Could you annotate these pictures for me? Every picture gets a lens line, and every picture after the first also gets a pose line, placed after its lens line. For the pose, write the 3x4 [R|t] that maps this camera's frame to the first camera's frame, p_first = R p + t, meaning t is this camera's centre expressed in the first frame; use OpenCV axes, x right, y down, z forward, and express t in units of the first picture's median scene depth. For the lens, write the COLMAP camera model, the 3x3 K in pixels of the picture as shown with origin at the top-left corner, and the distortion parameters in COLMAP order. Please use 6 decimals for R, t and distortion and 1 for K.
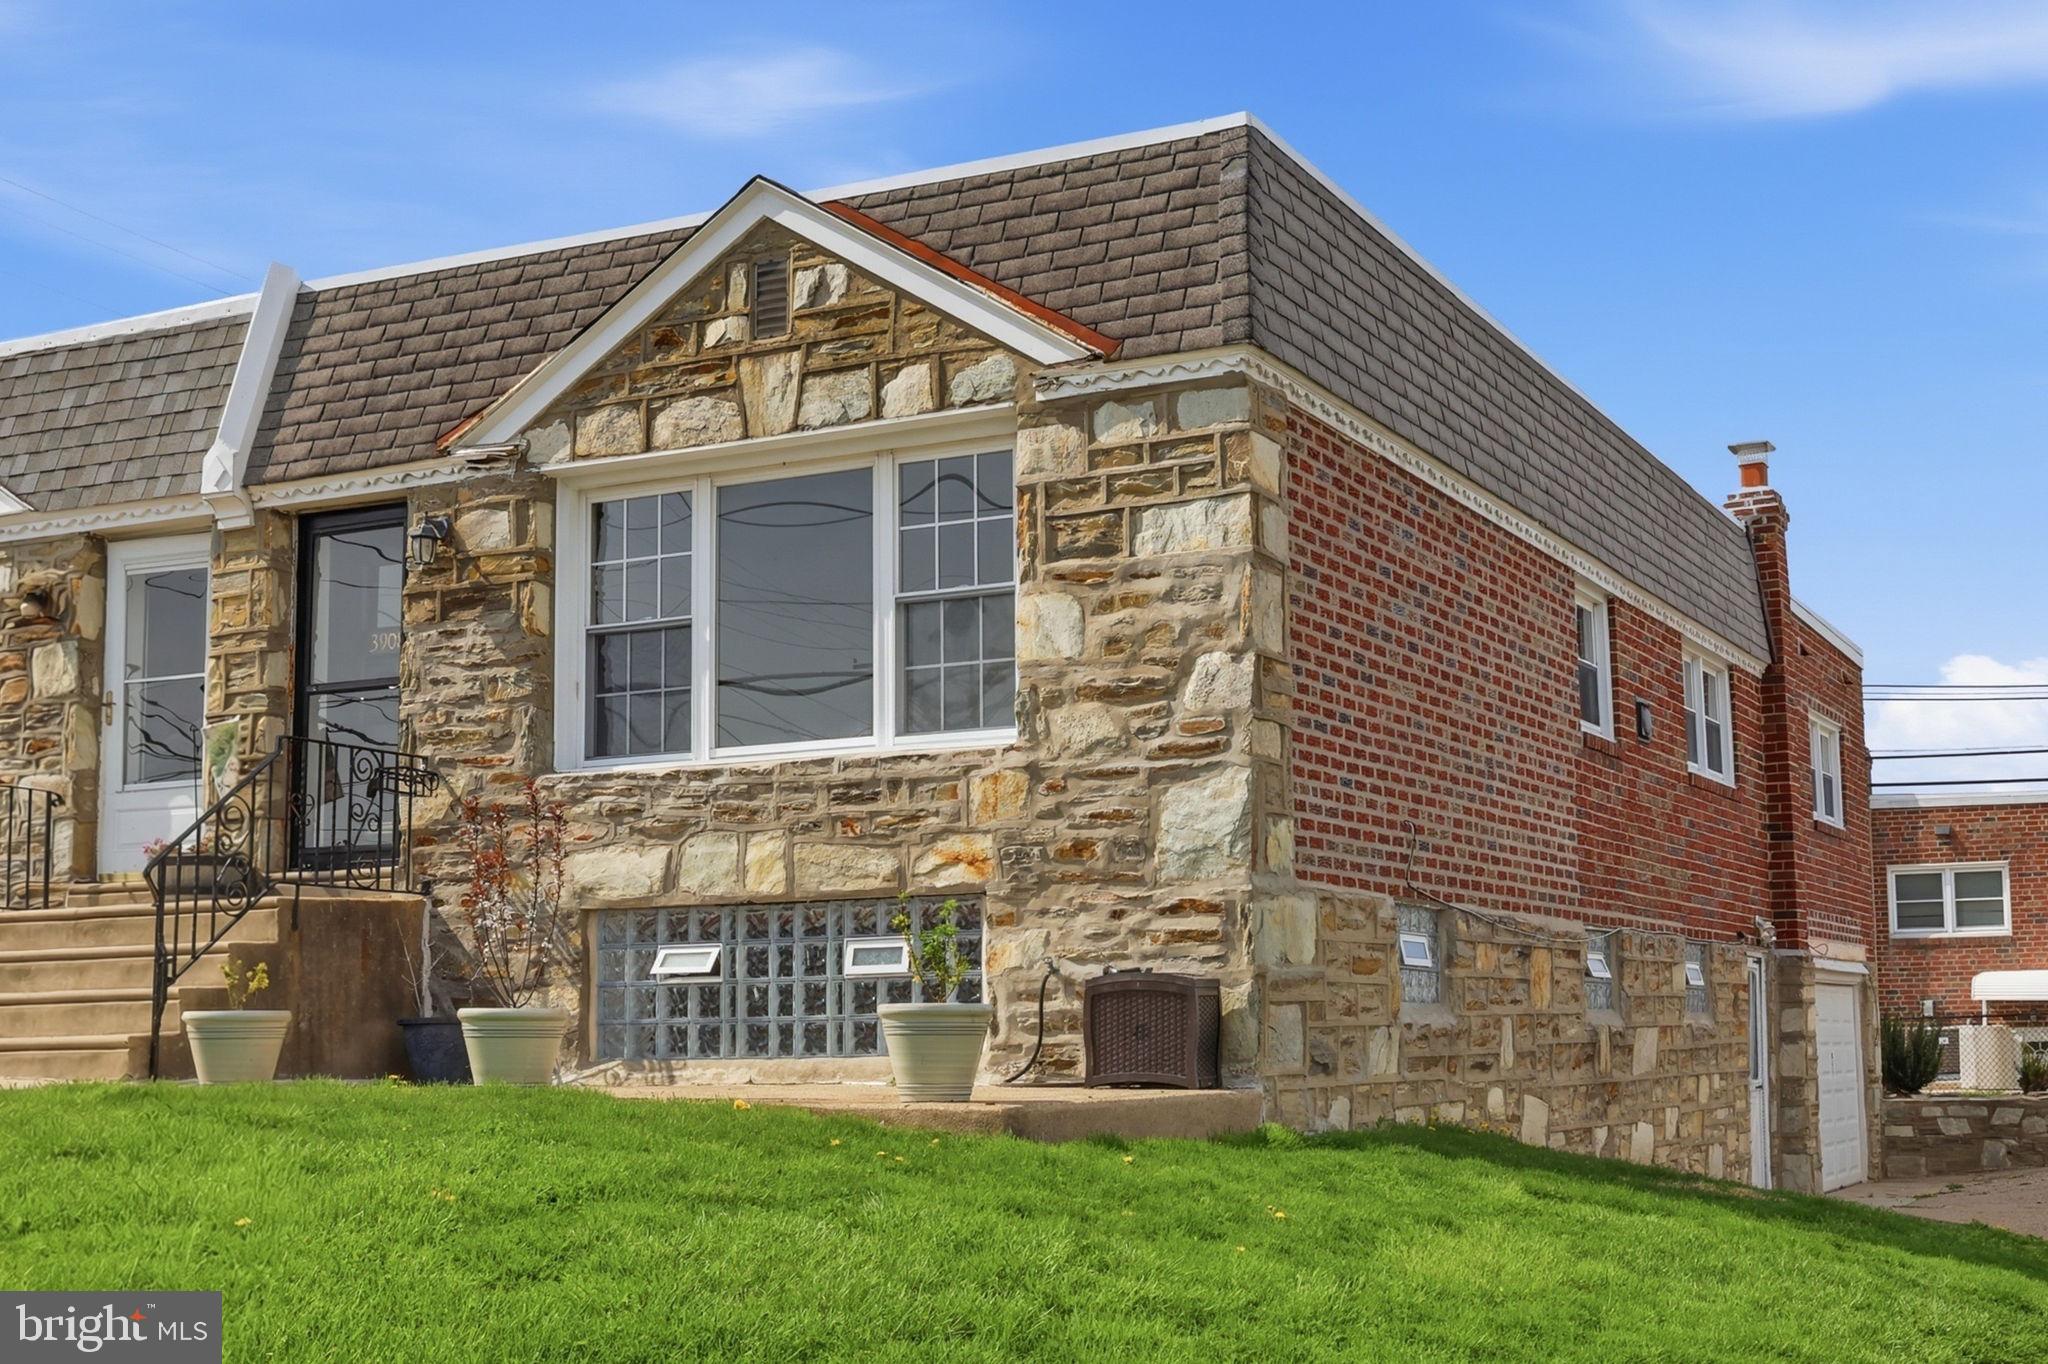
lens RADIAL K [[2774.4, 0, 1046.3], [0, 2774.4, 702.8], [0, 0, 1]] dist [0.014448, 0.000000]
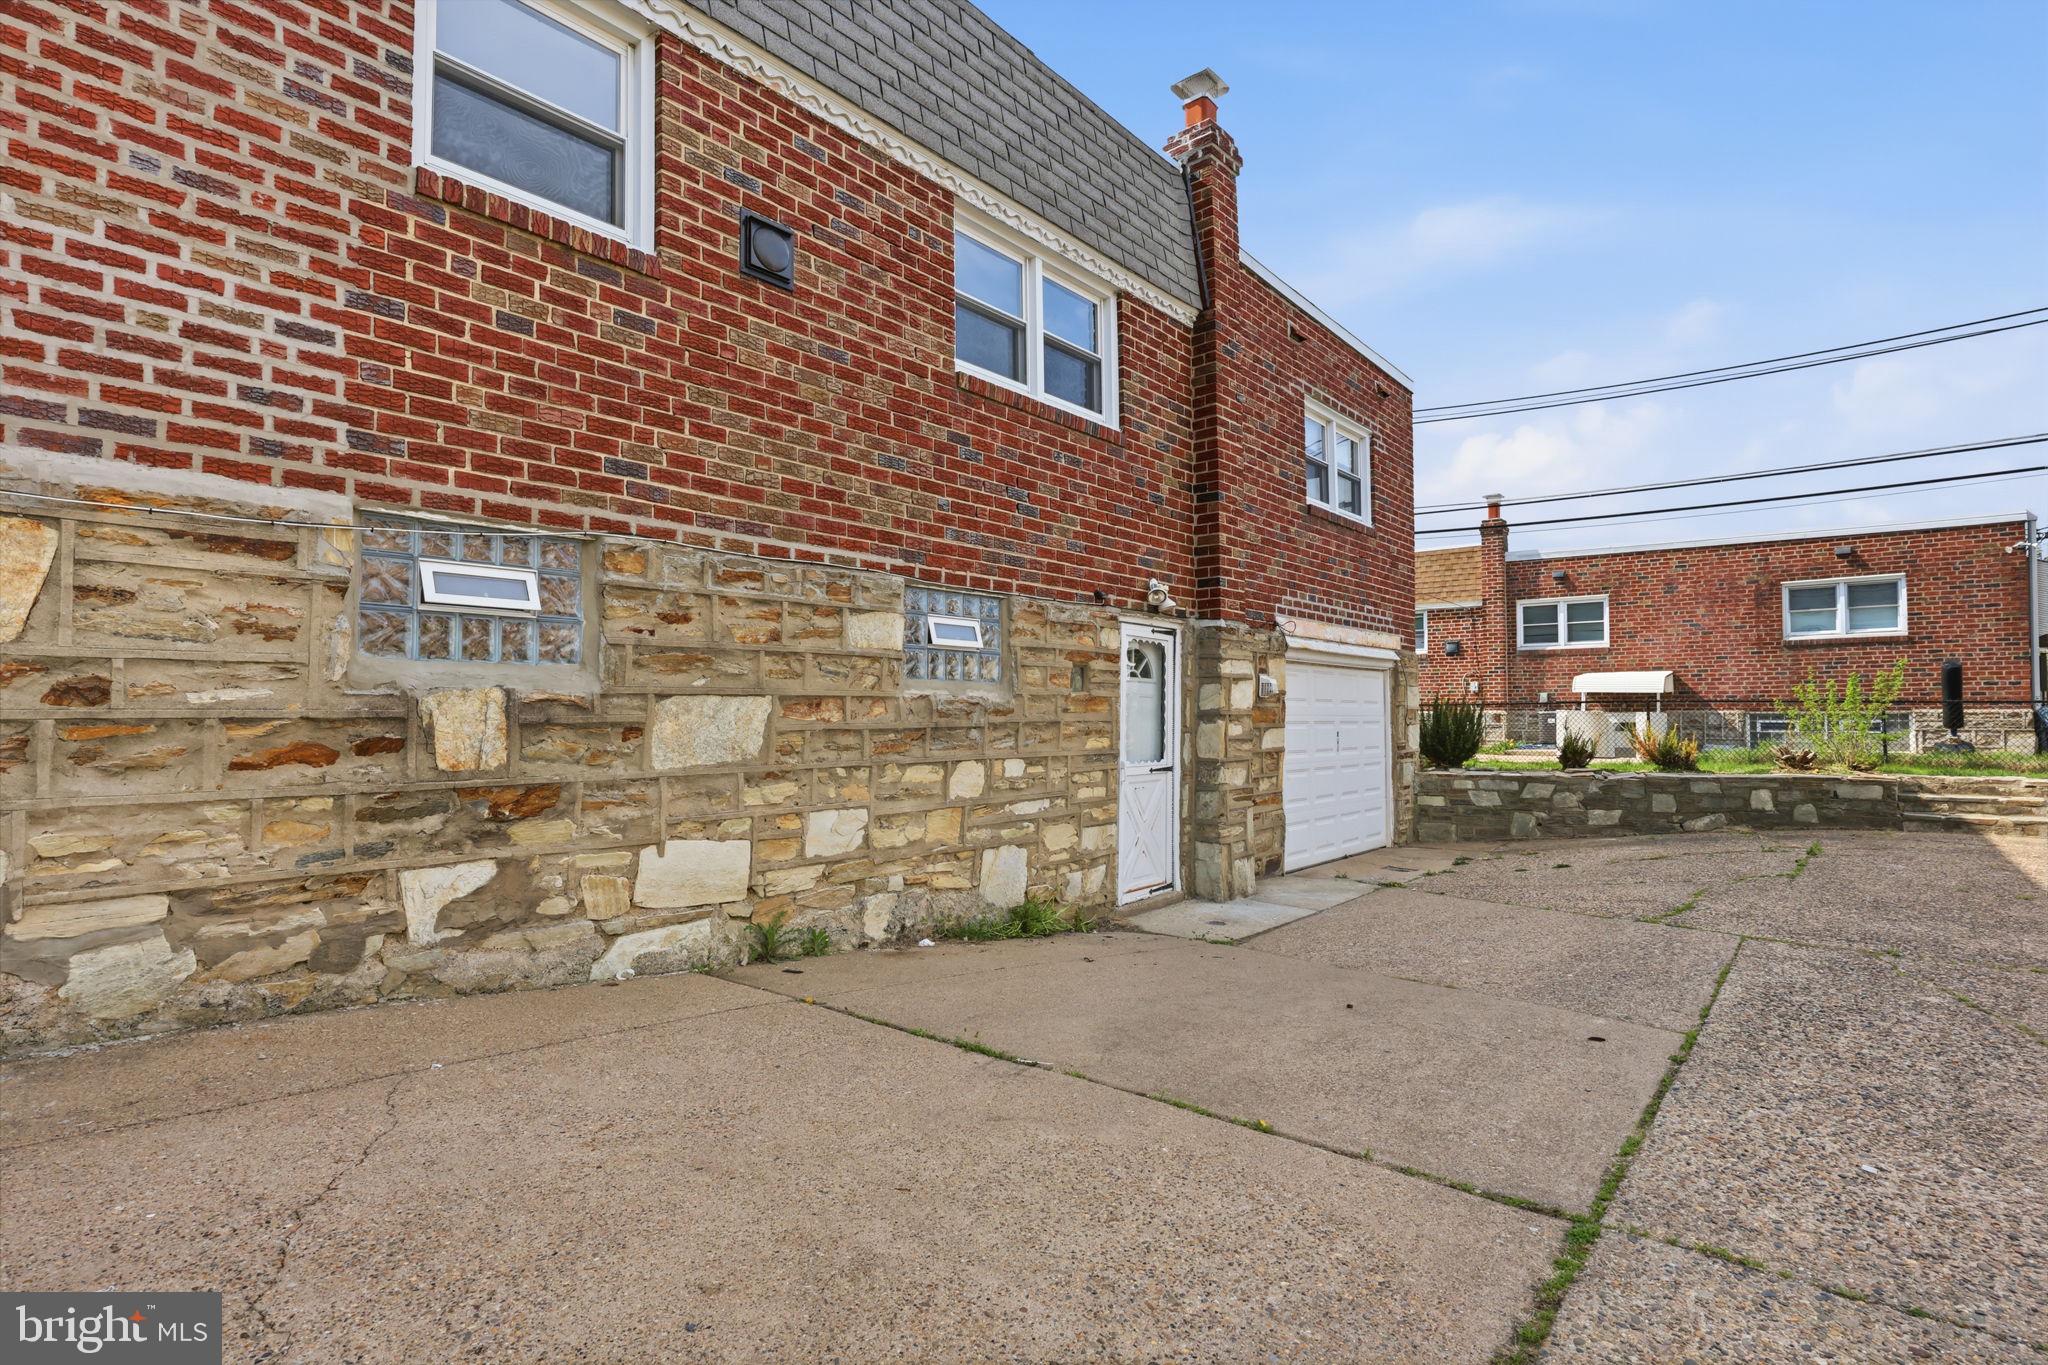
lens RADIAL K [[987.3, 0, 1029.3], [0, 987.3, 666.6], [0, 0, 1]] dist [0.010362, 0.000621]
pose [[0.966034, 0.001500, -0.258411, 0.270913], [0.017526, 0.997301, 0.071304, 0.073668], [0.257821, -0.073411, 0.963400, 0.618388]]
